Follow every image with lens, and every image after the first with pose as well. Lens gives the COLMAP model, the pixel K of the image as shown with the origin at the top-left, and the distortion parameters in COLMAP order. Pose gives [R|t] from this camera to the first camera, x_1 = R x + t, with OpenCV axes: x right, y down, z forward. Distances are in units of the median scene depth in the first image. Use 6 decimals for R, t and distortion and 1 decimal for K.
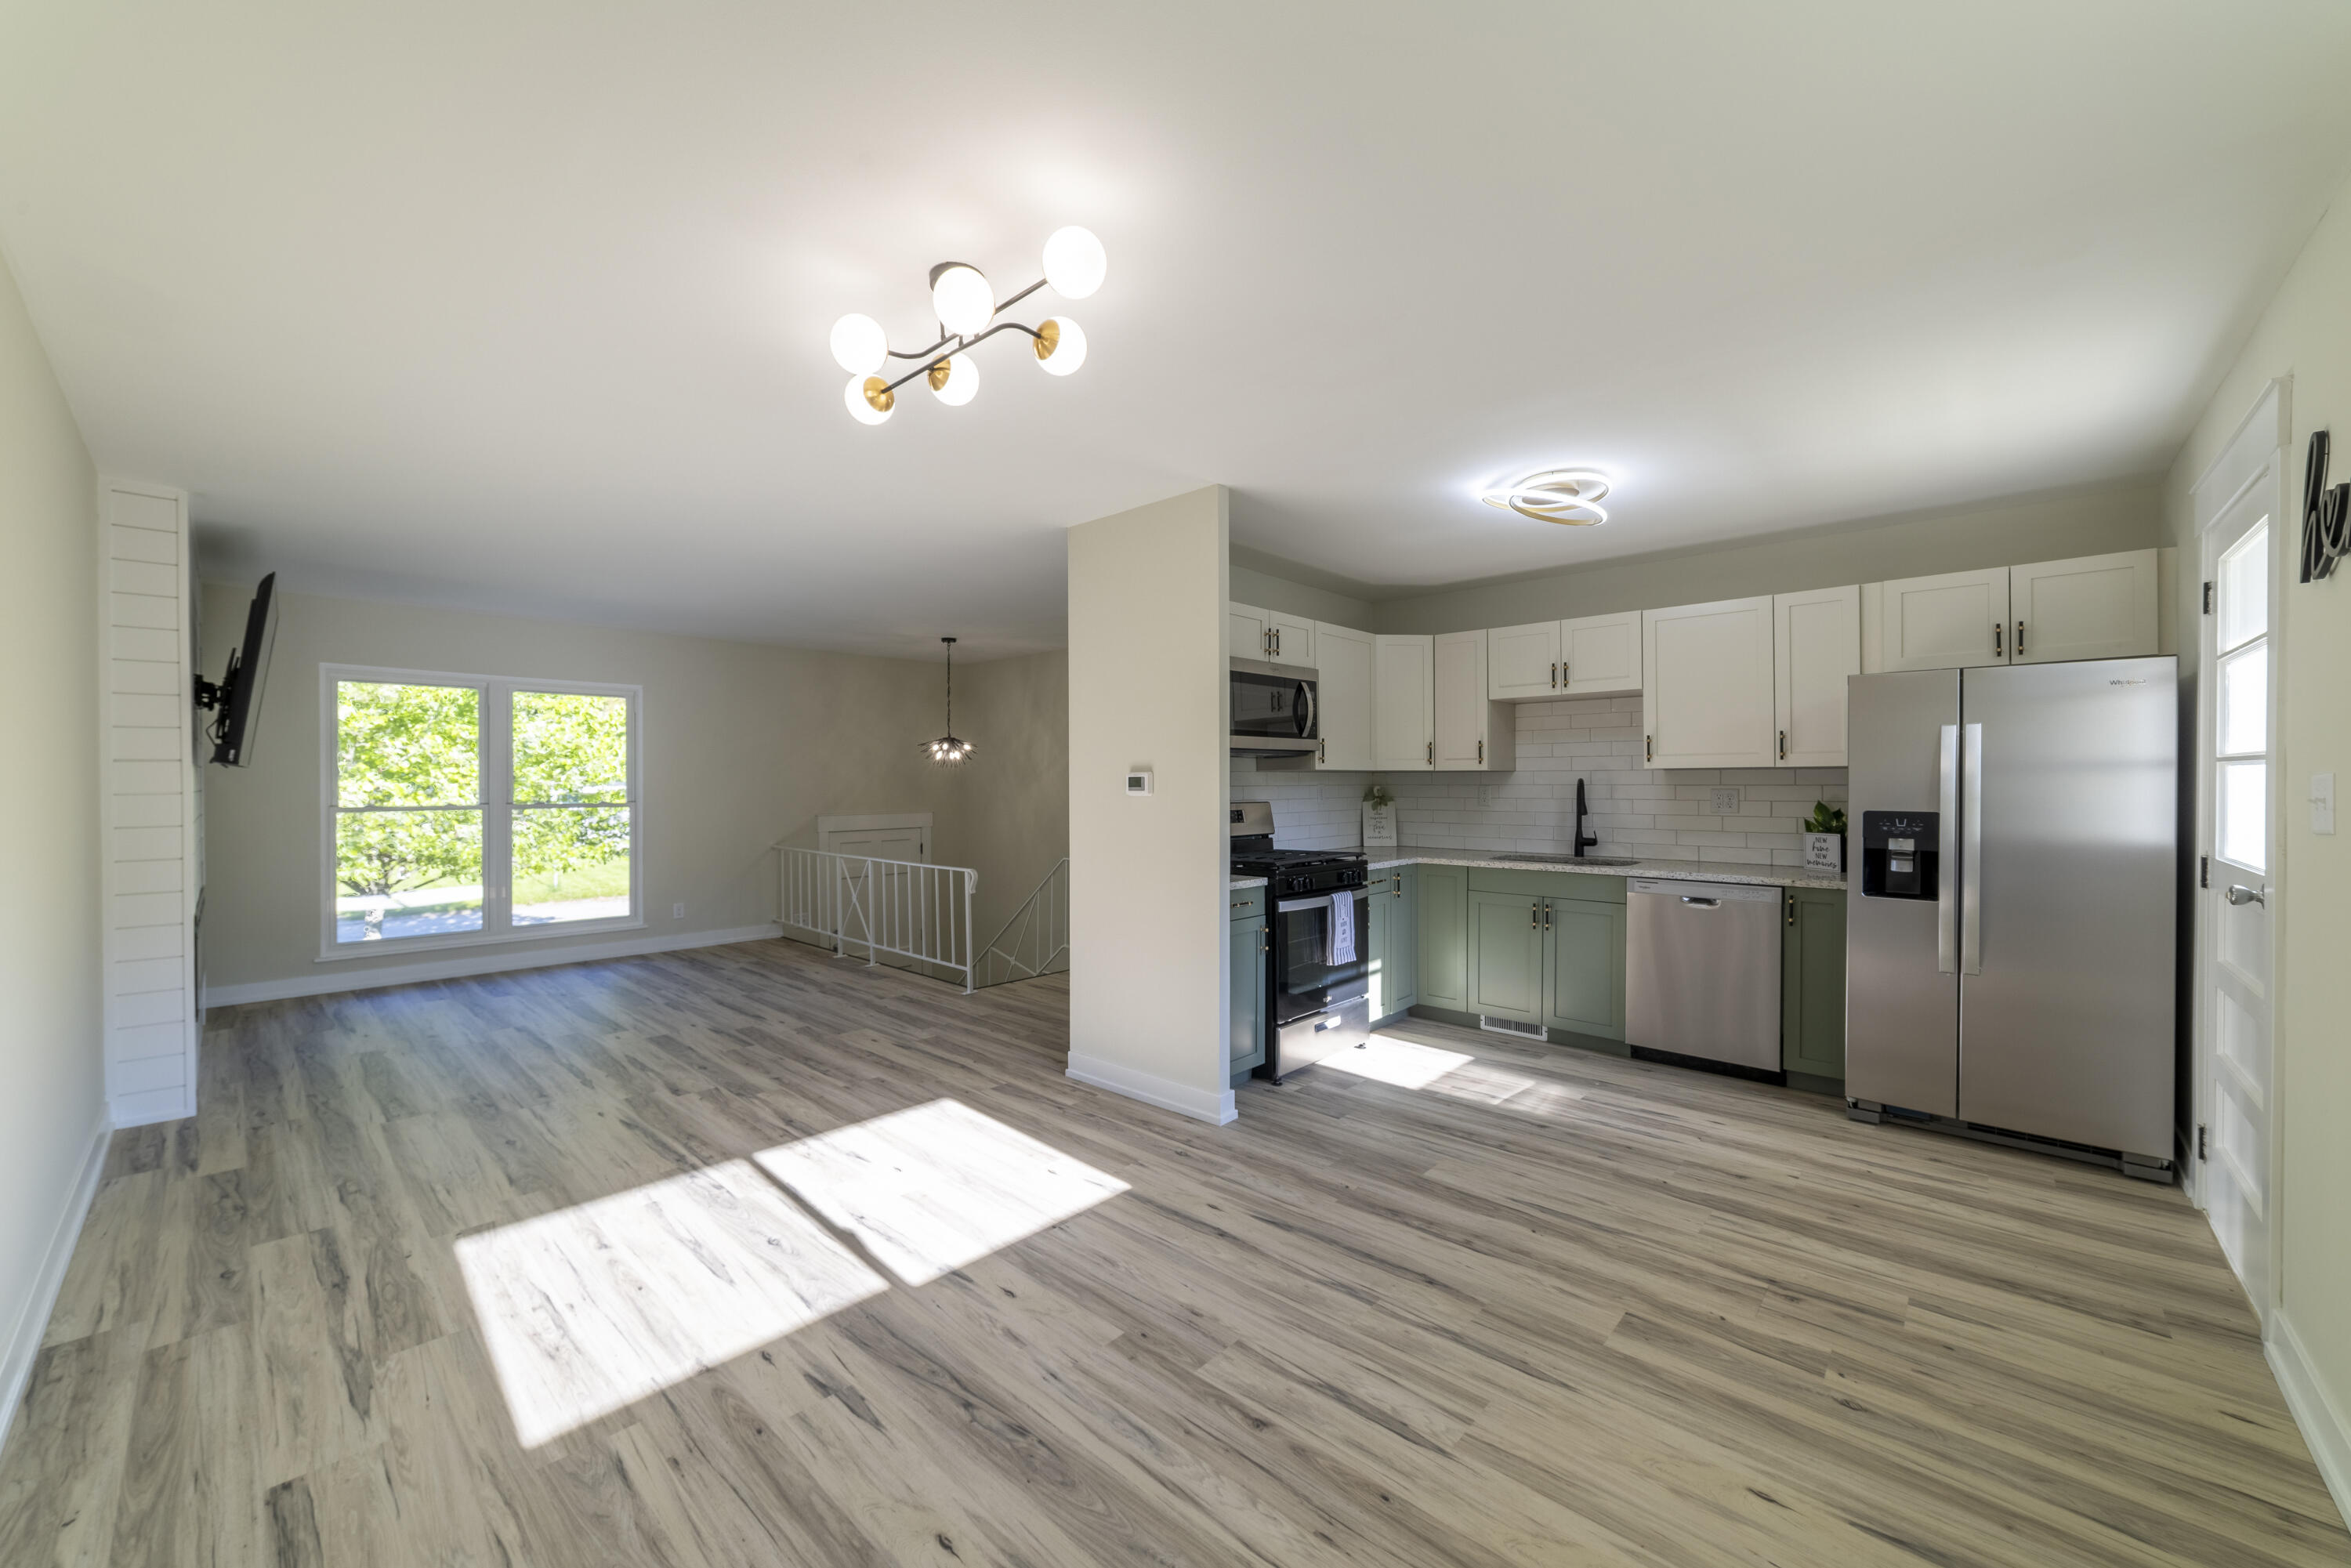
lens RADIAL K [[897.5, 0, 1149.9], [0, 897.5, 779.2], [0, 0, 1]] dist [-0.021288, 0.006936]
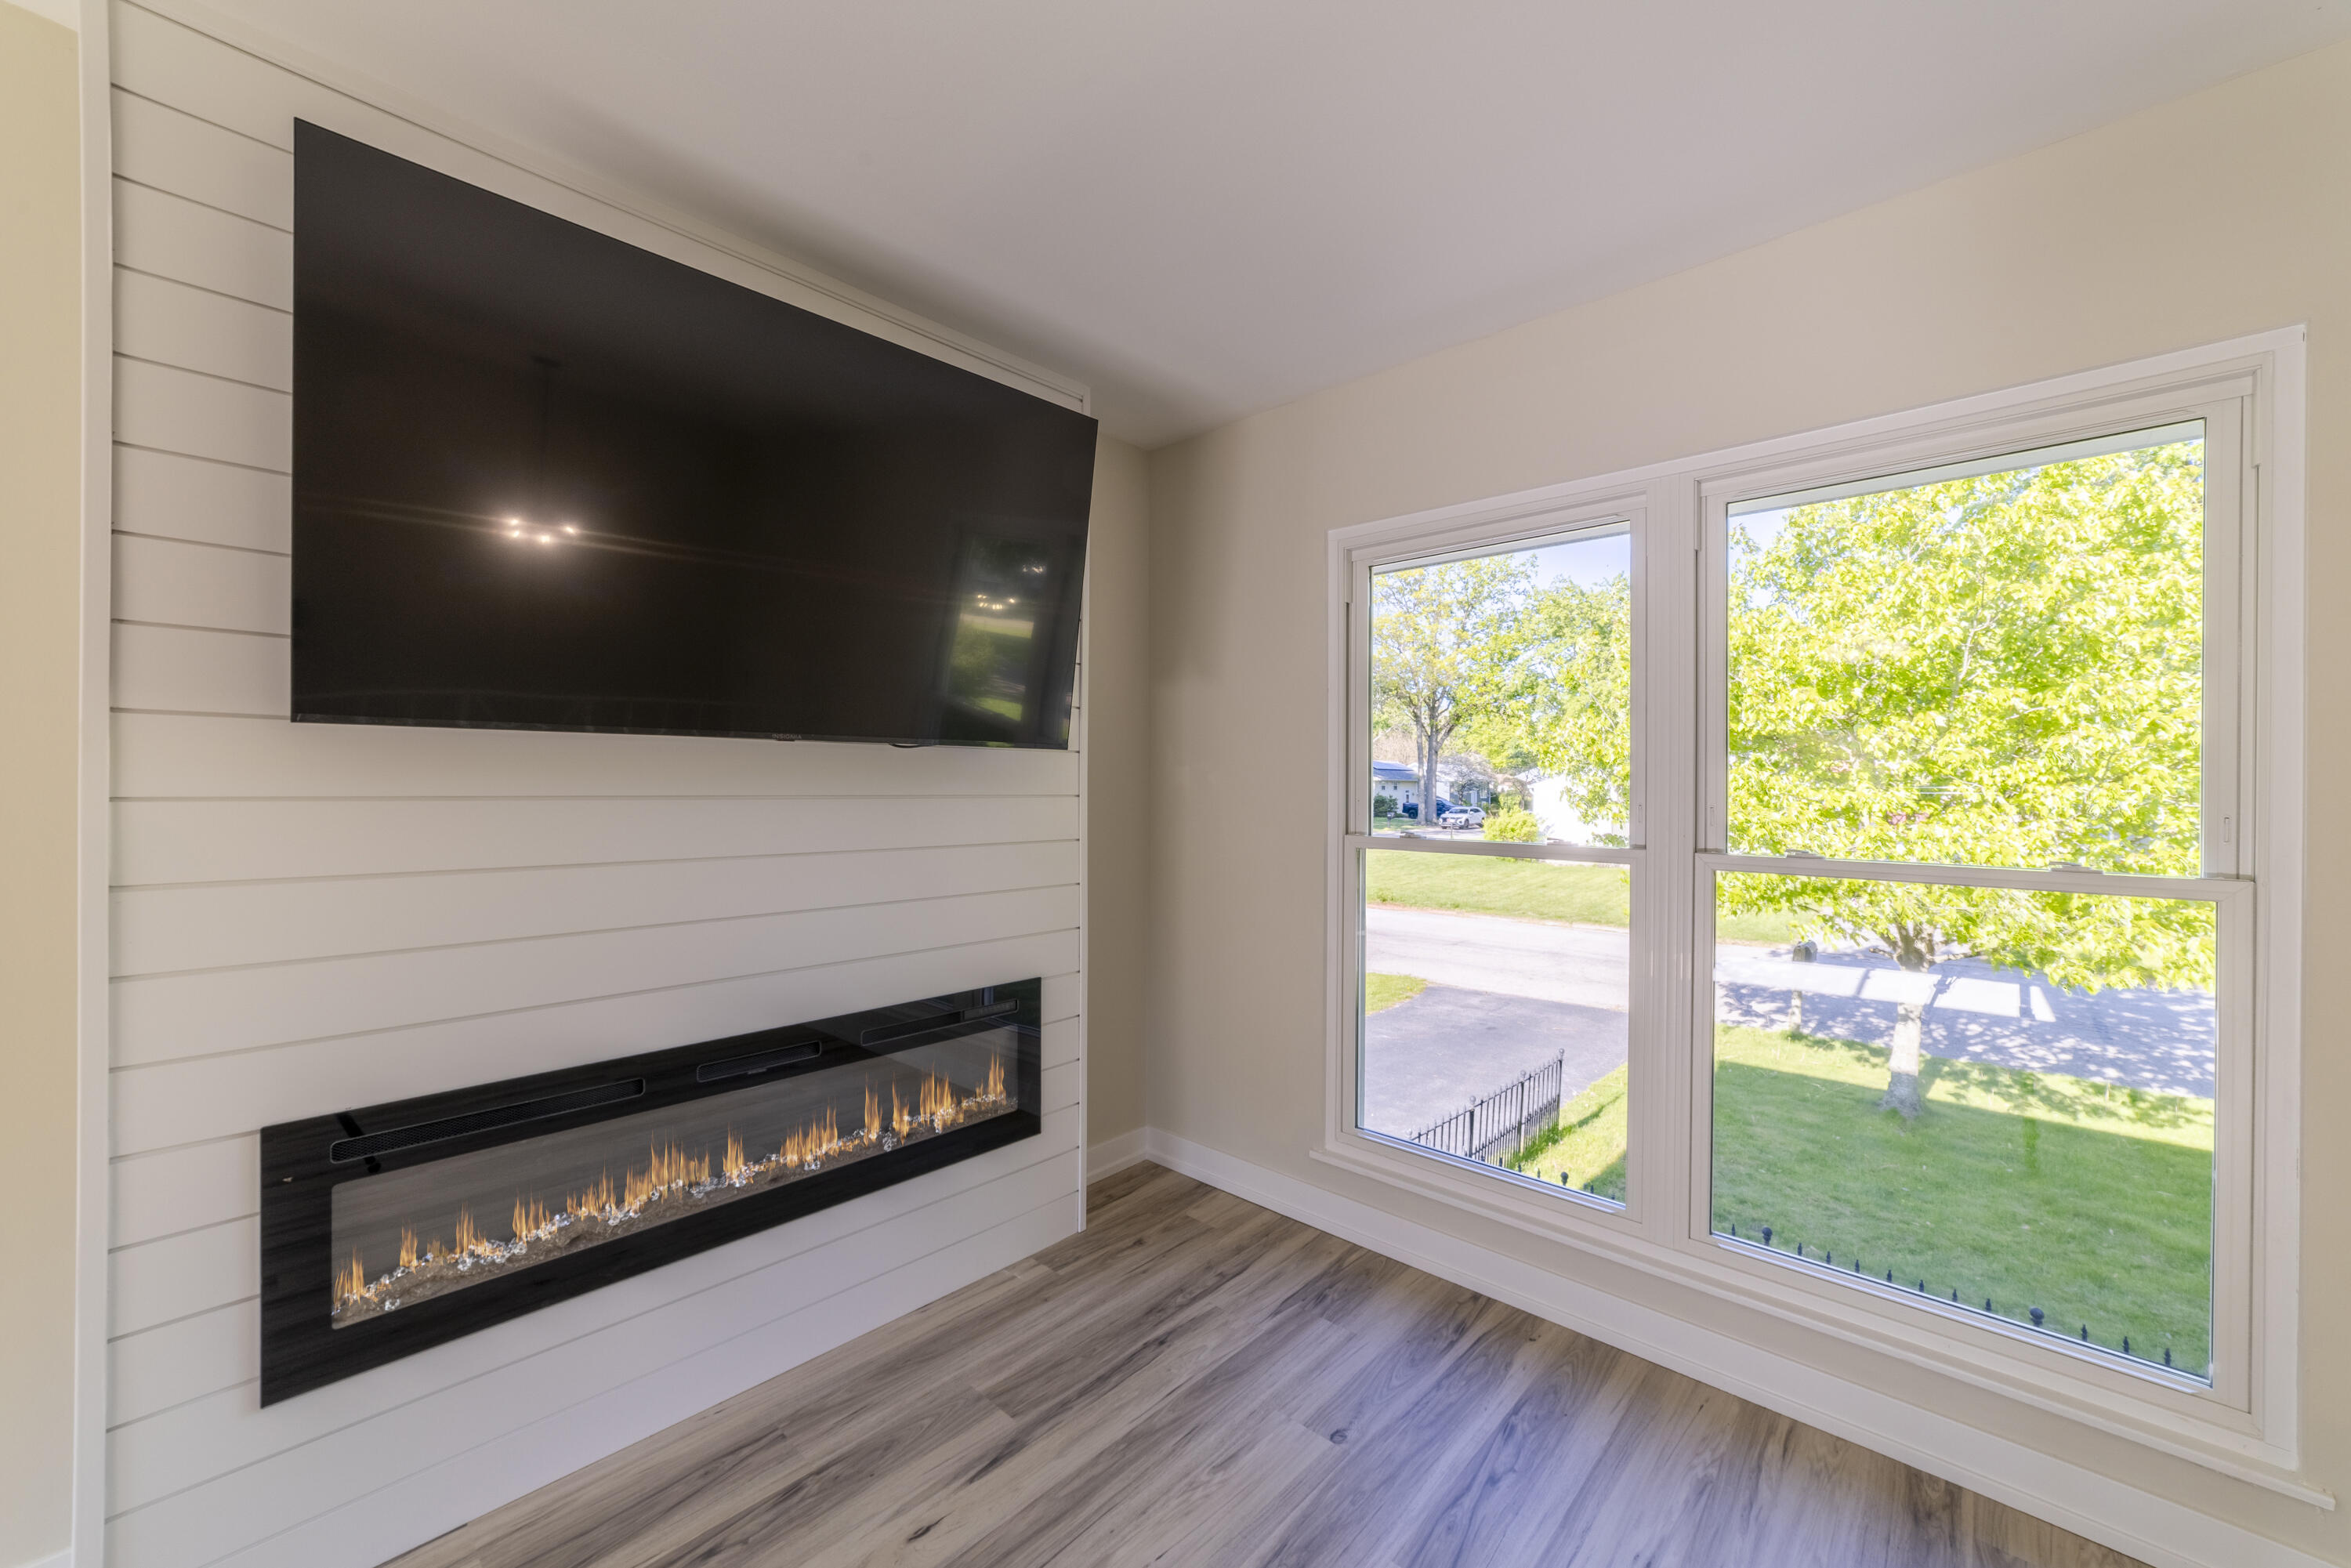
lens RADIAL K [[897.5, 0, 1170.2], [0, 897.5, 788.3], [0, 0, 1]] dist [-0.021288, 0.006936]
pose [[0.023345, 0.005011, -0.999715, -0.735289], [-0.004810, 0.999976, 0.004900, 0.005797], [0.999716, 0.004694, 0.023369, 1.462403]]
